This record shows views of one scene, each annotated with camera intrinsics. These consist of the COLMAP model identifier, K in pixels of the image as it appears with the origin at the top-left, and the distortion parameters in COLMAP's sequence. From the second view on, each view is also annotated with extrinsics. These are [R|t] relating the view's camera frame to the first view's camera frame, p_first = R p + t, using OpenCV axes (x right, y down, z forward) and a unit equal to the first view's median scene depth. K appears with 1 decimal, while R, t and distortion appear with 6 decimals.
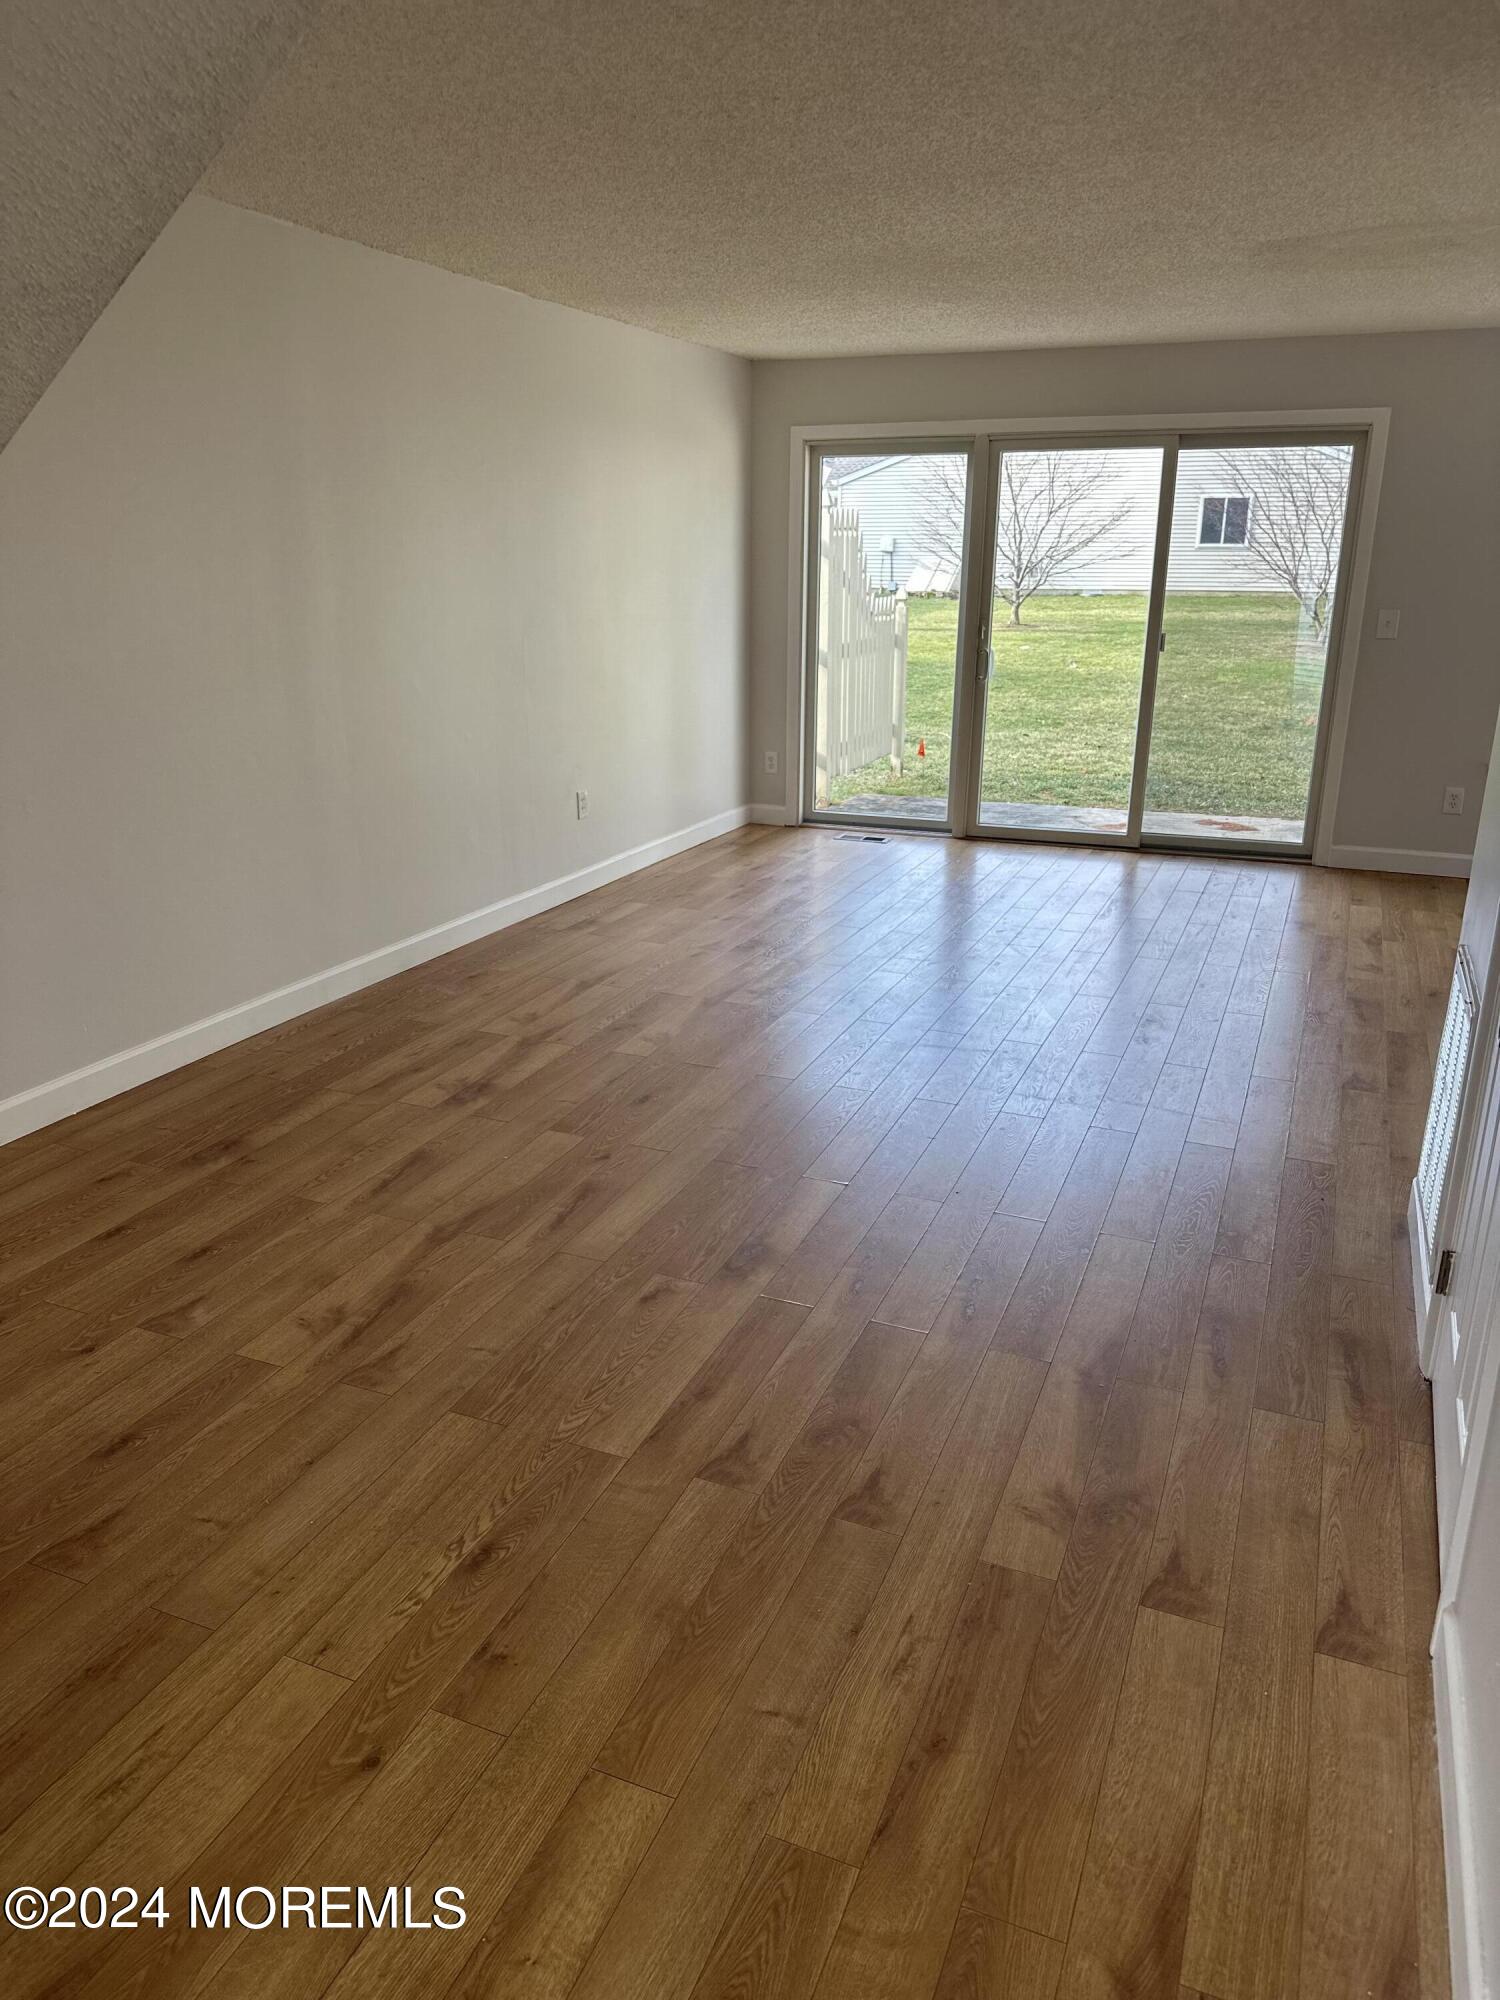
lens RADIAL K [[1406.1, 0, 747.9], [0, 1406.1, 1012.6], [0, 0, 1]] dist [0.061102, -0.083929]
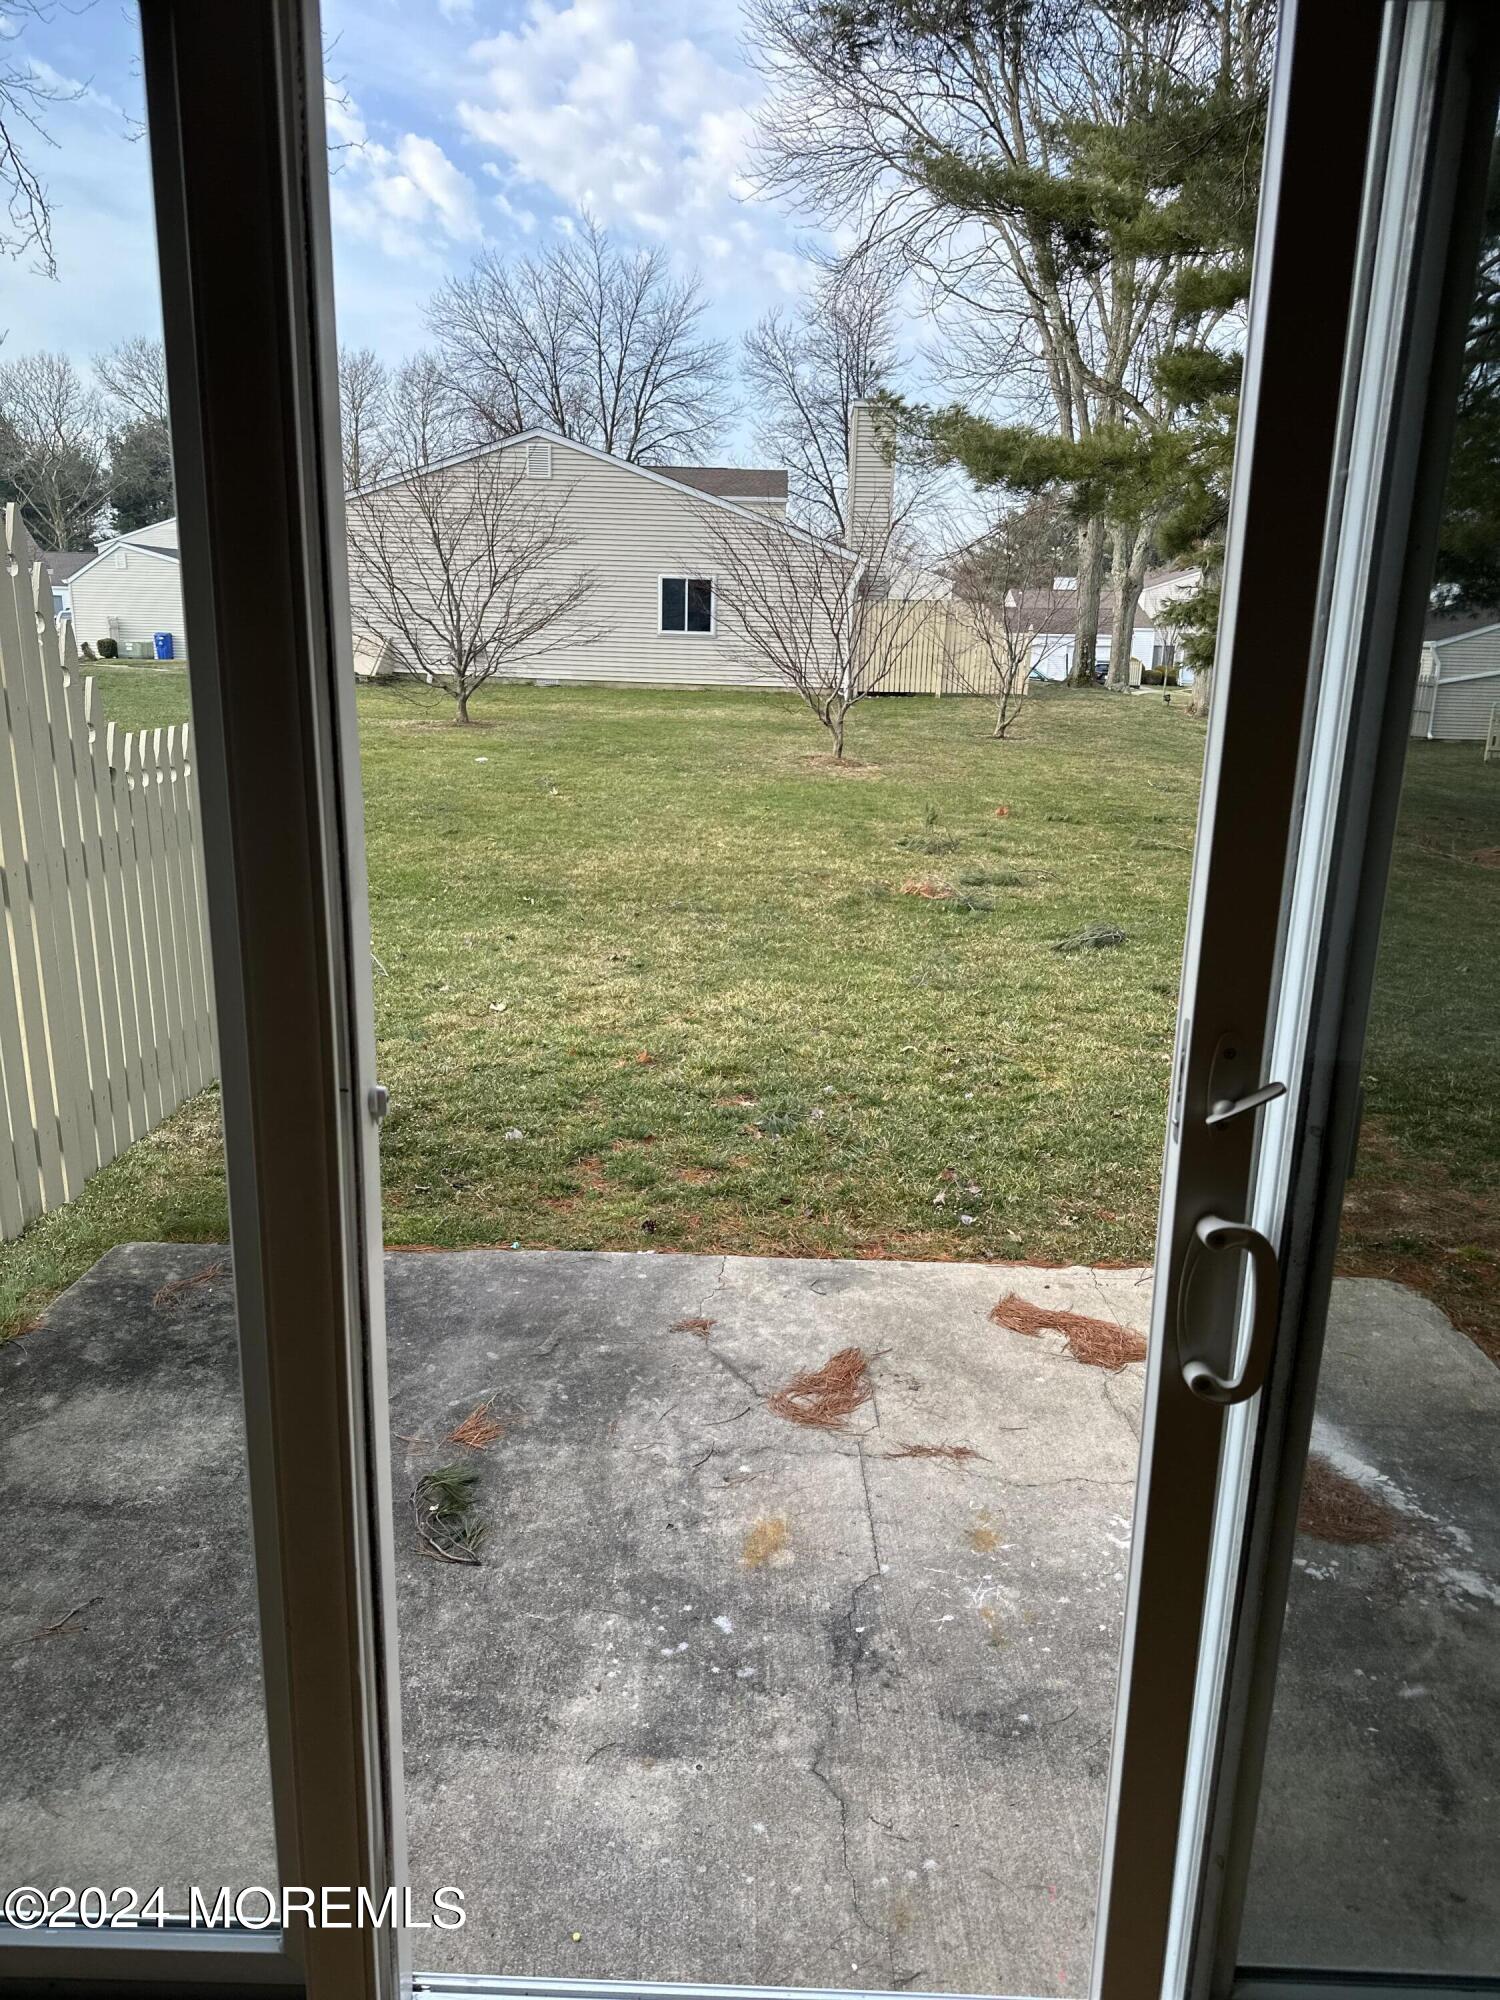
lens RADIAL K [[1406.1, 0, 737.2], [0, 1406.1, 1013.8], [0, 0, 1]] dist [0.061102, -0.083929]
pose [[0.930549, -0.072165, 0.358986, 0.229369], [0.090312, 0.995332, -0.034016, -0.438997], [-0.354856, 0.064074, 0.932723, 1.348570]]
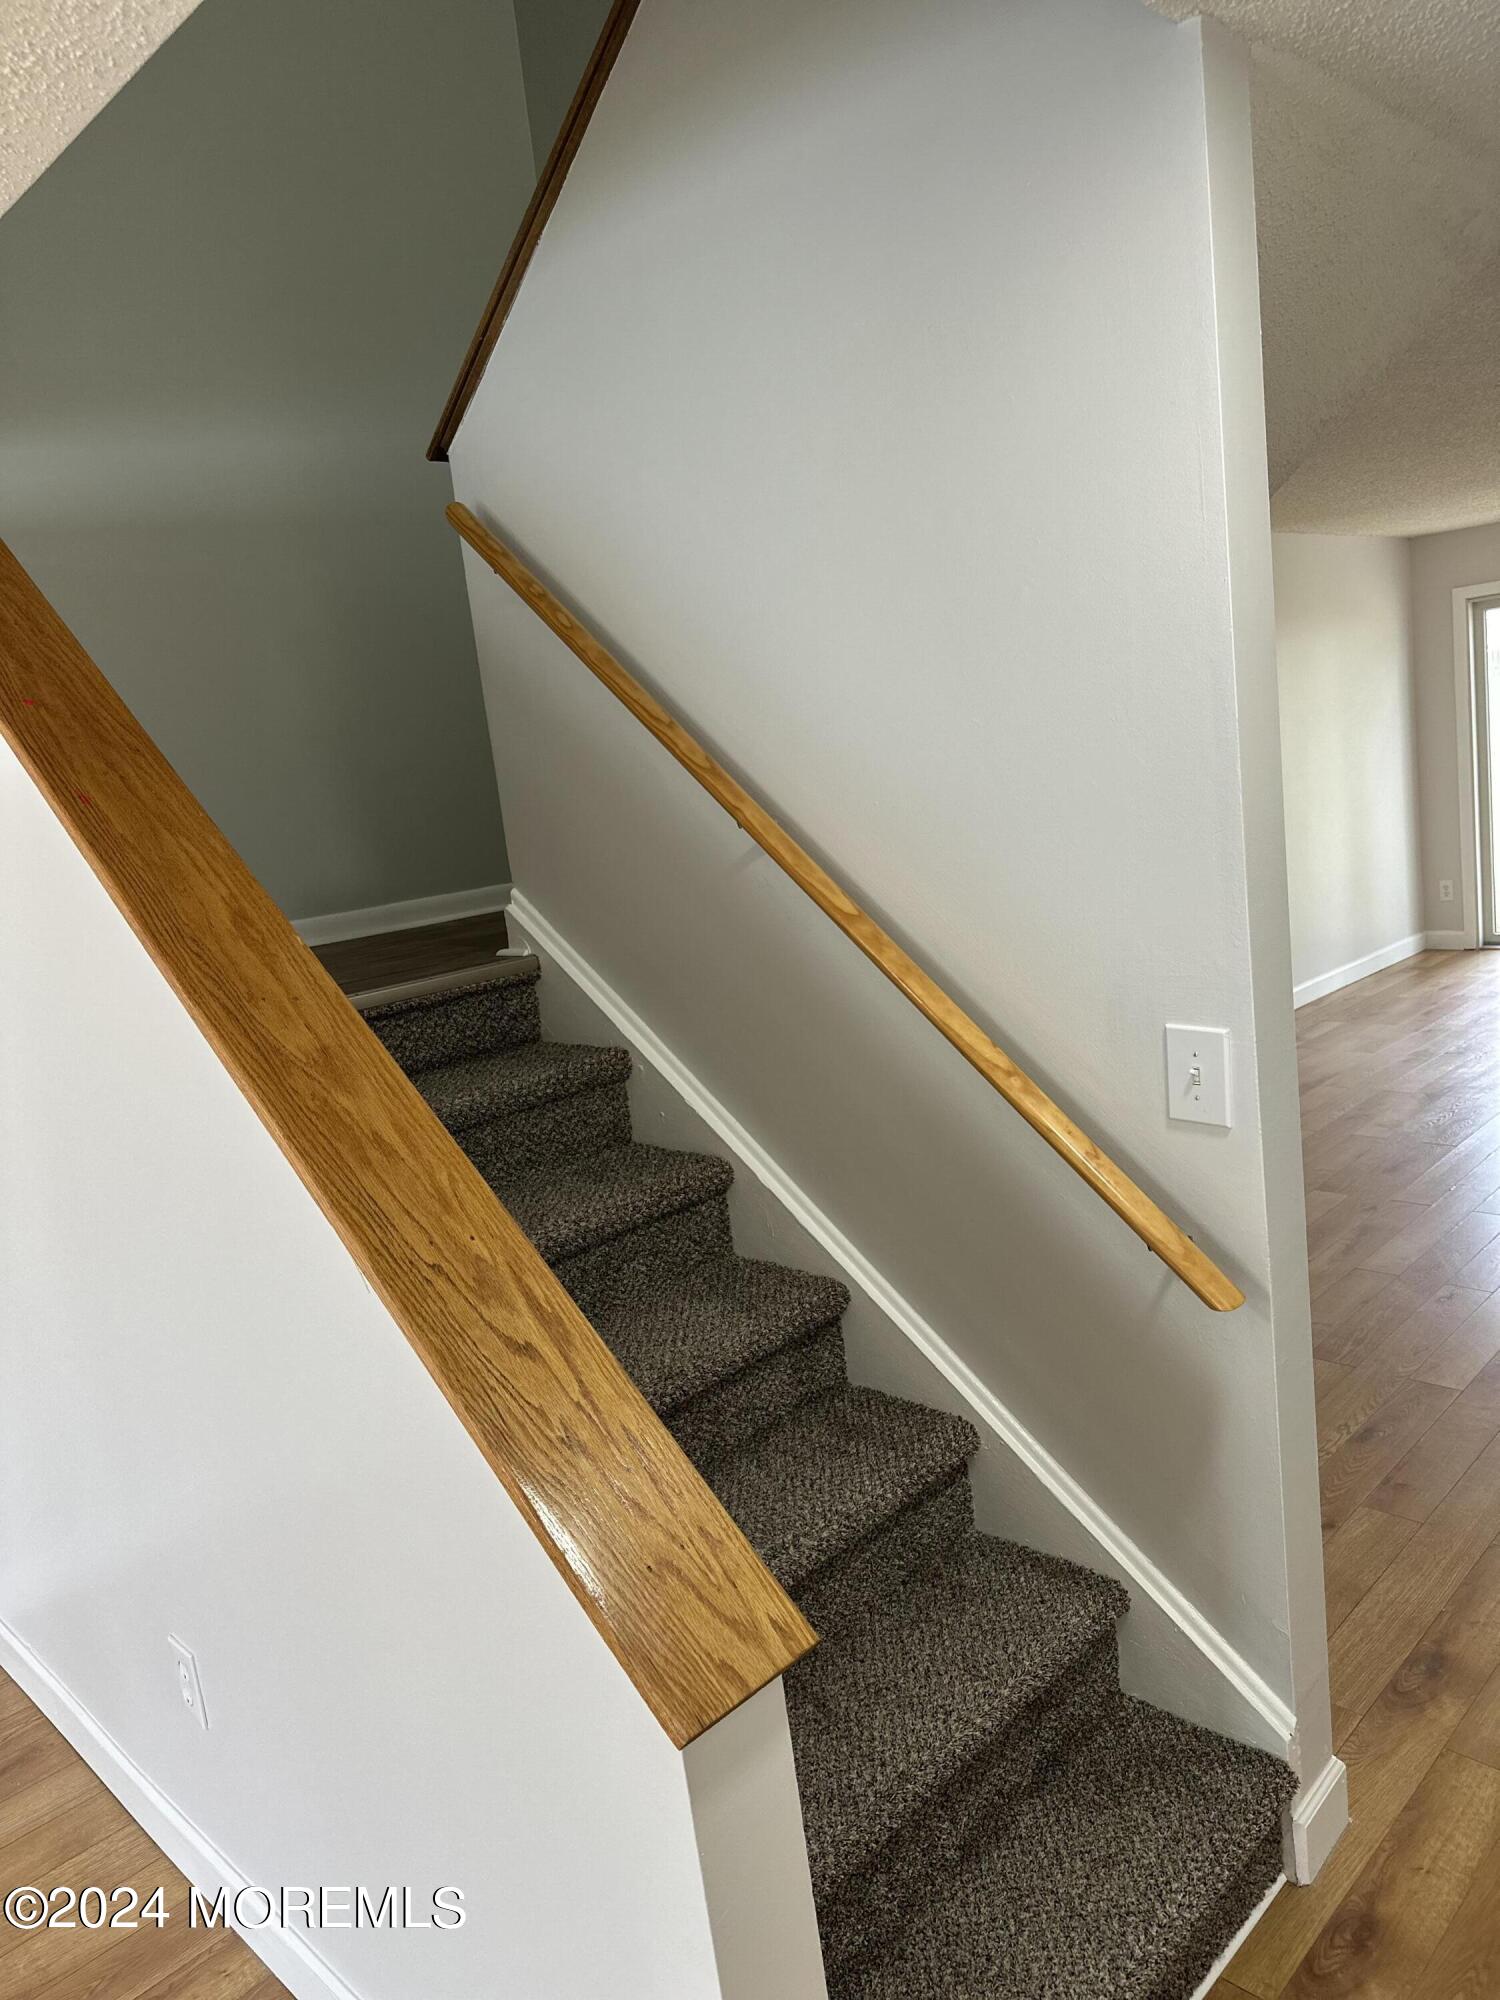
lens RADIAL K [[1406.1, 0, 744.4], [0, 1406.1, 996.7], [0, 0, 1]] dist [0.061102, -0.083929]
pose [[0.916270, -0.052506, -0.397104, -0.084130], [0.001697, 0.991872, -0.127231, 0.062959], [0.400557, 0.115904, 0.908912, -0.298300]]
